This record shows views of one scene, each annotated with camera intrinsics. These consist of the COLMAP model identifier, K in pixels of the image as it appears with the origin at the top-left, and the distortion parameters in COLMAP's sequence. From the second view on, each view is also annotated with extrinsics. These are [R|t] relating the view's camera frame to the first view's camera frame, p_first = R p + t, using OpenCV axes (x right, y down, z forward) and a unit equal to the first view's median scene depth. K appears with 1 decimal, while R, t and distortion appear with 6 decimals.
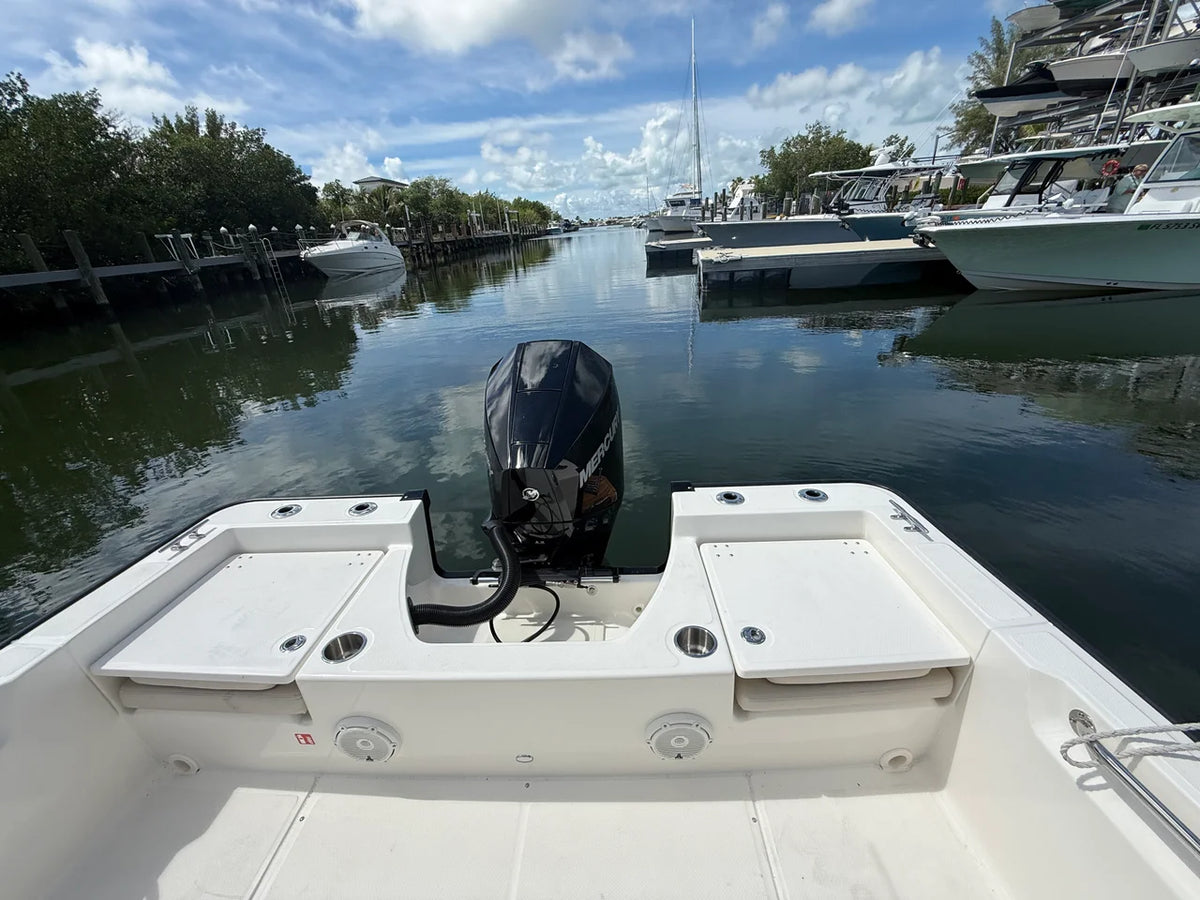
lens RADIAL K [[486.9, 0, 600.0], [0, 486.9, 450.0], [0, 0, 1]] dist [-0.000627, 0.000109]
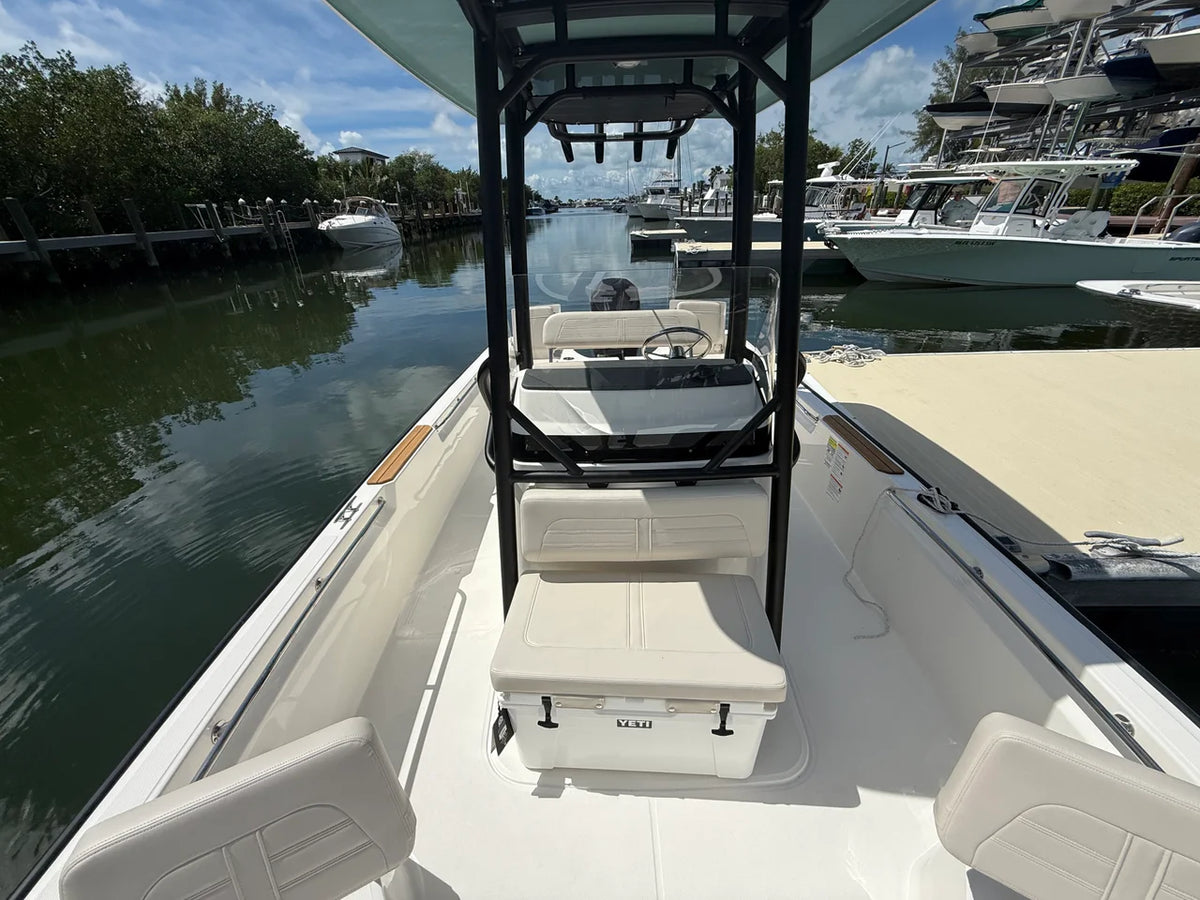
lens RADIAL K [[486.9, 0, 600.0], [0, 486.9, 450.0], [0, 0, 1]] dist [-0.000627, 0.000109]
pose [[0.998253, 0.020609, 0.055374, -0.027633], [-0.022330, 0.999281, 0.030645, 0.049716], [-0.054702, -0.031828, 0.997995, -0.142342]]
